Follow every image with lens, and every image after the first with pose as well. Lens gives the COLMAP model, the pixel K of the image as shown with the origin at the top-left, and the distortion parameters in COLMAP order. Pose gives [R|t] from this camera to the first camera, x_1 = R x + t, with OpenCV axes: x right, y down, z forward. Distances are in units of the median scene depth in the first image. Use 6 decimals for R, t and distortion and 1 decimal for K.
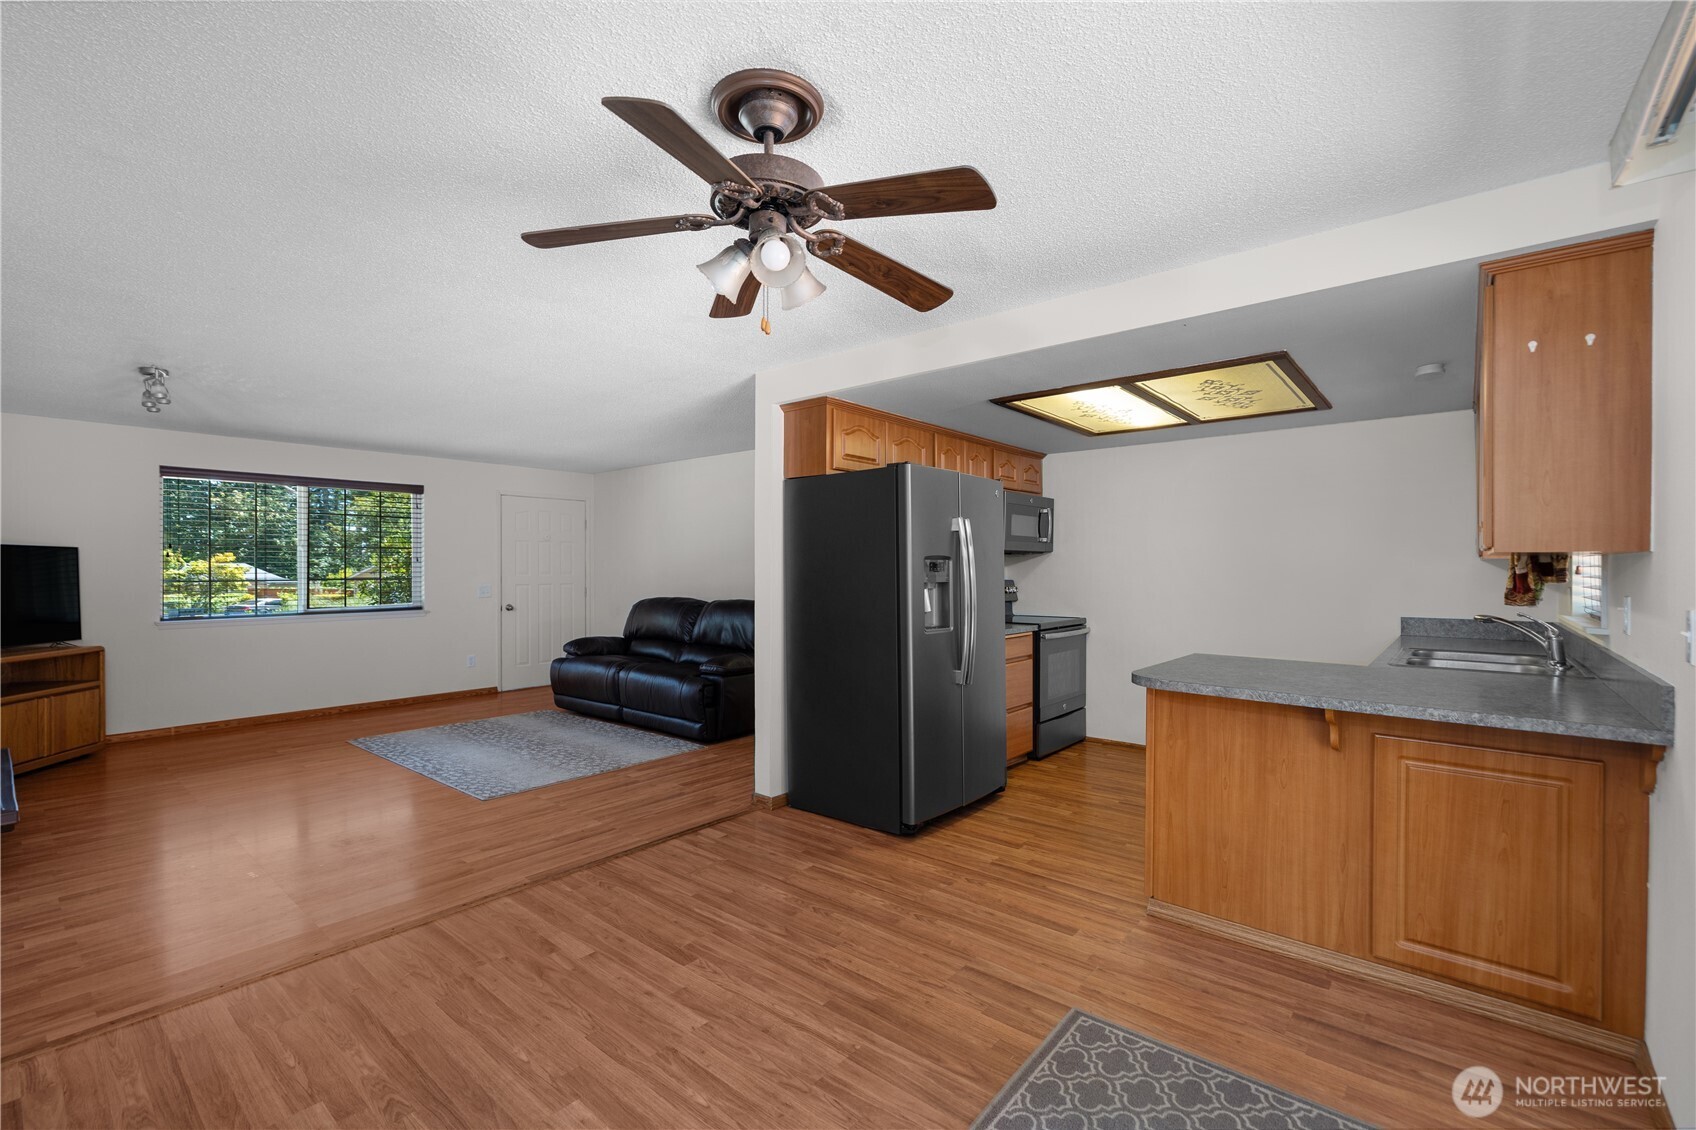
lens RADIAL K [[727.2, 0, 837.1], [0, 727.2, 571.4], [0, 0, 1]] dist [0.010224, -0.002558]
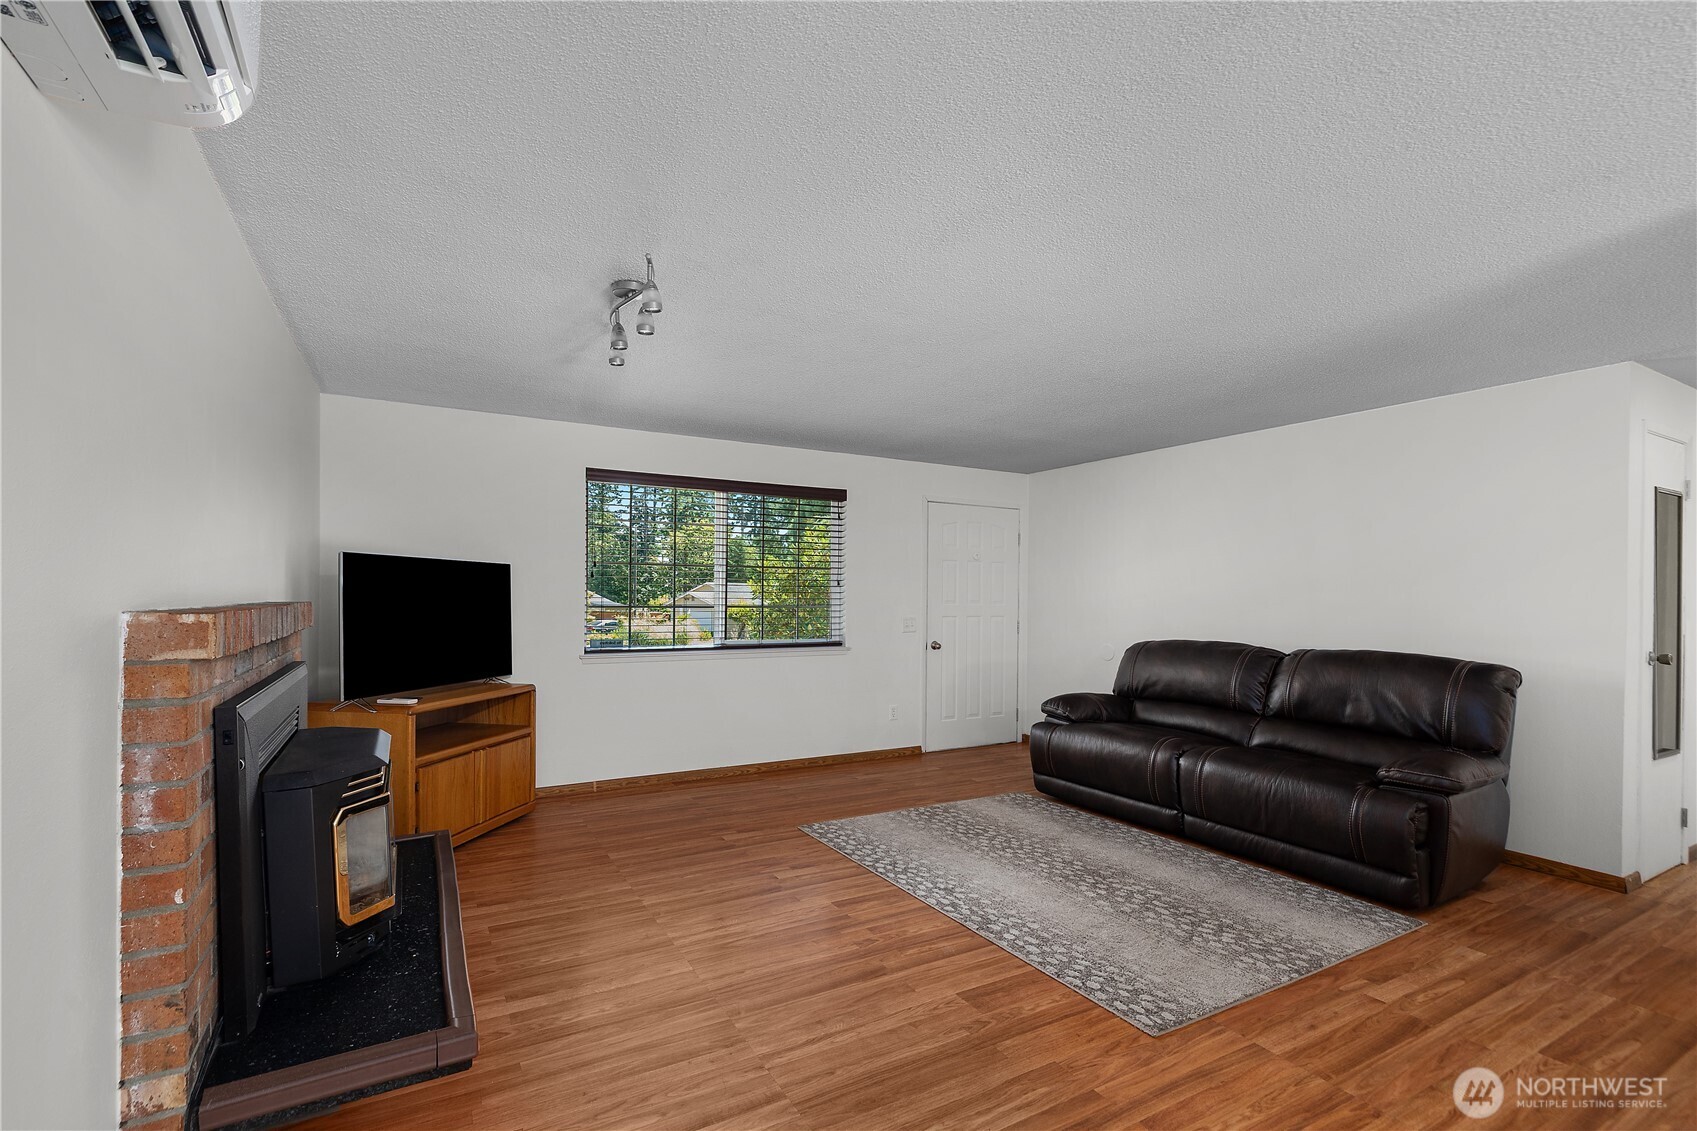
lens RADIAL K [[727.7, 0, 876.0], [0, 727.7, 596.5], [0, 0, 1]] dist [0.010224, -0.002558]
pose [[0.954619, 0.009240, -0.297688, -0.510238], [-0.011395, 0.999920, -0.005504, 0.004042], [0.297613, 0.008646, 0.954647, 0.430727]]
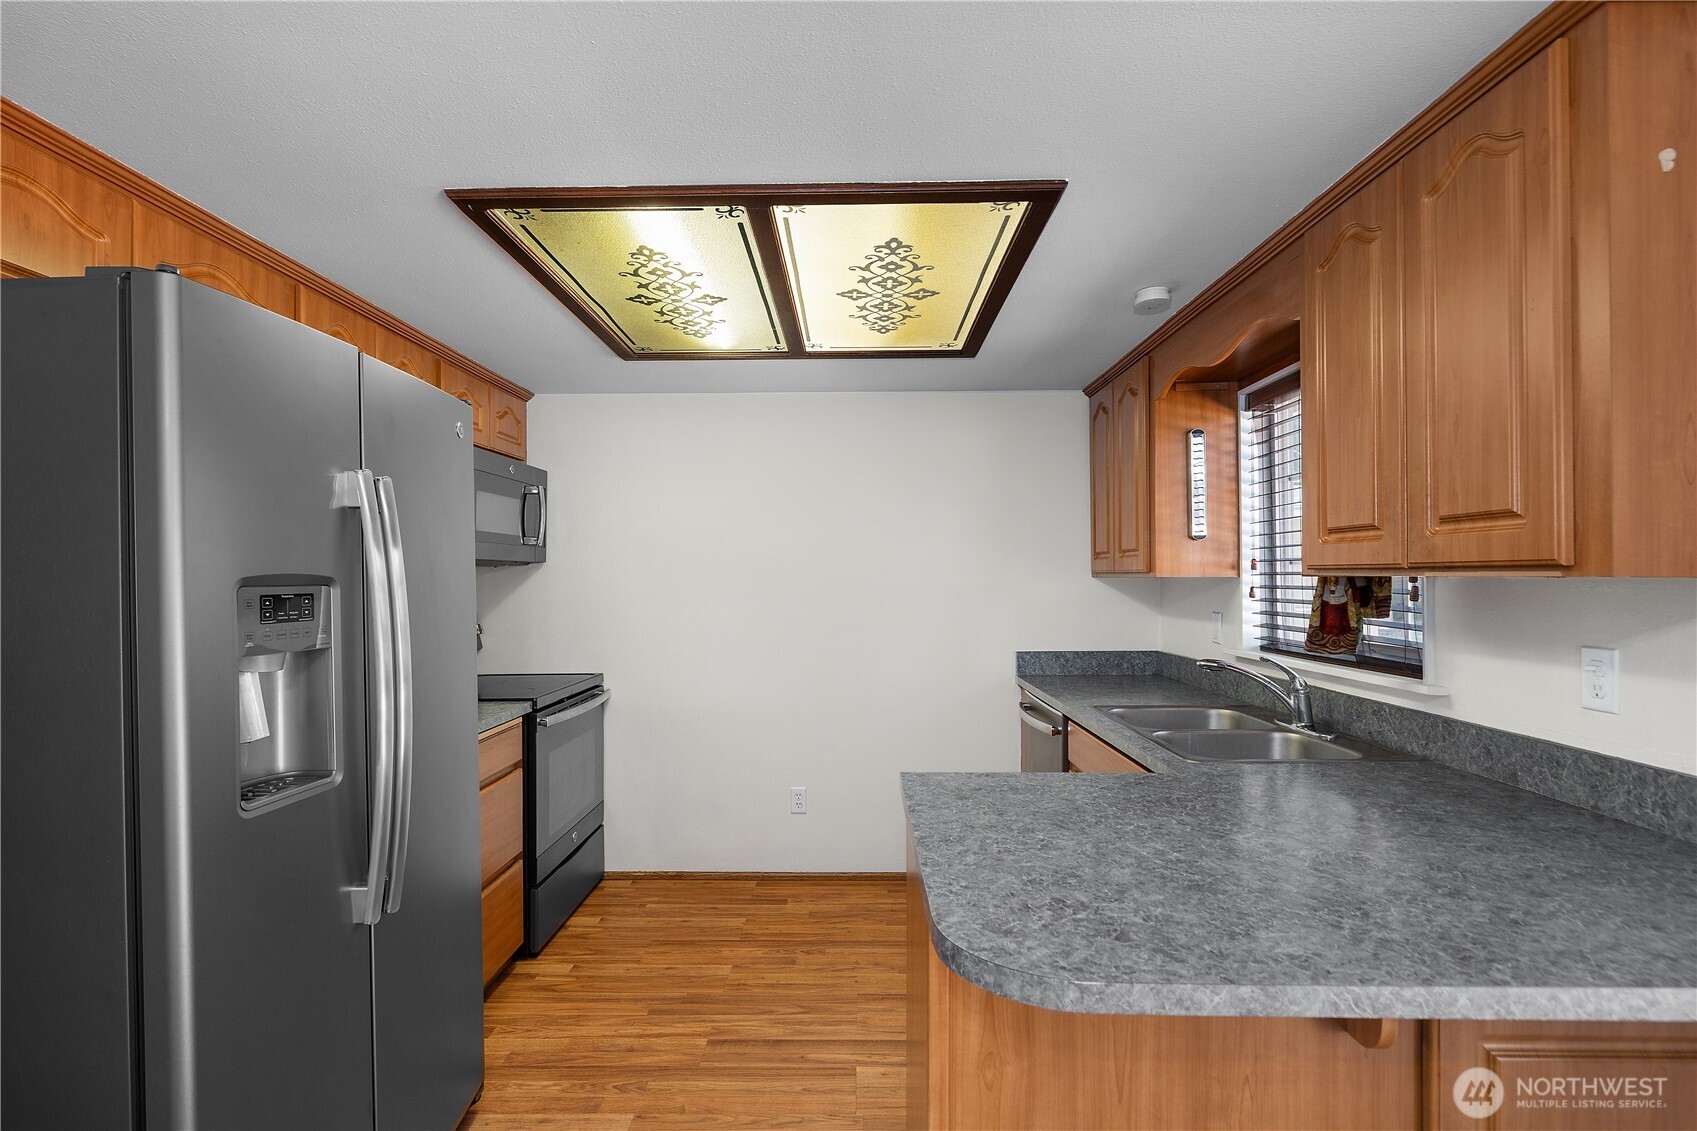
lens RADIAL K [[807.7, 0, 846.4], [0, 807.7, 569.7], [0, 0, 1]] dist [0.004341, 0.002343]
pose [[0.760680, 0.002027, 0.649124, 0.078132], [0.004136, 0.999960, -0.007969, -0.018435], [-0.649114, 0.008747, 0.760641, 0.463845]]
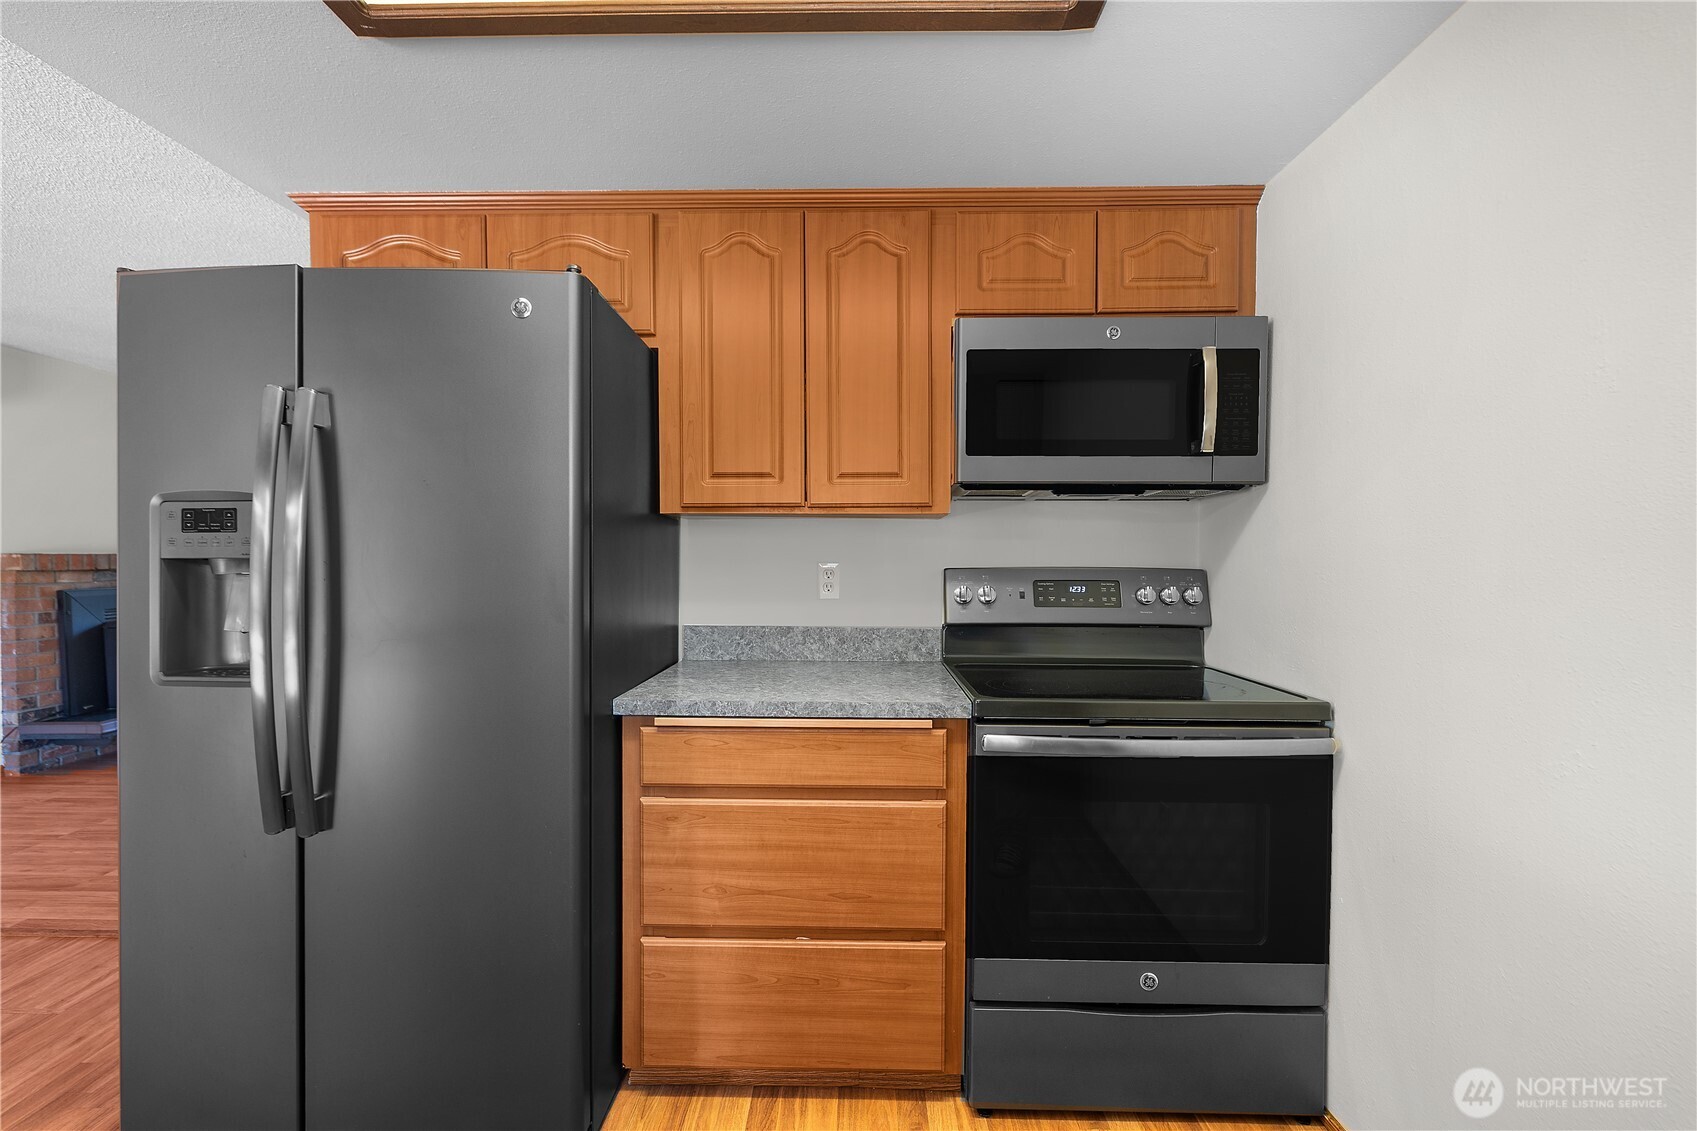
lens RADIAL K [[727.7, 0, 853.7], [0, 727.7, 578.1], [0, 0, 1]] dist [0.010224, -0.002558]
pose [[0.646627, 0.015769, -0.762644, 0.563355], [0.000412, 0.999779, 0.021022, 0.013043], [0.762807, -0.013908, 0.646477, 0.860236]]
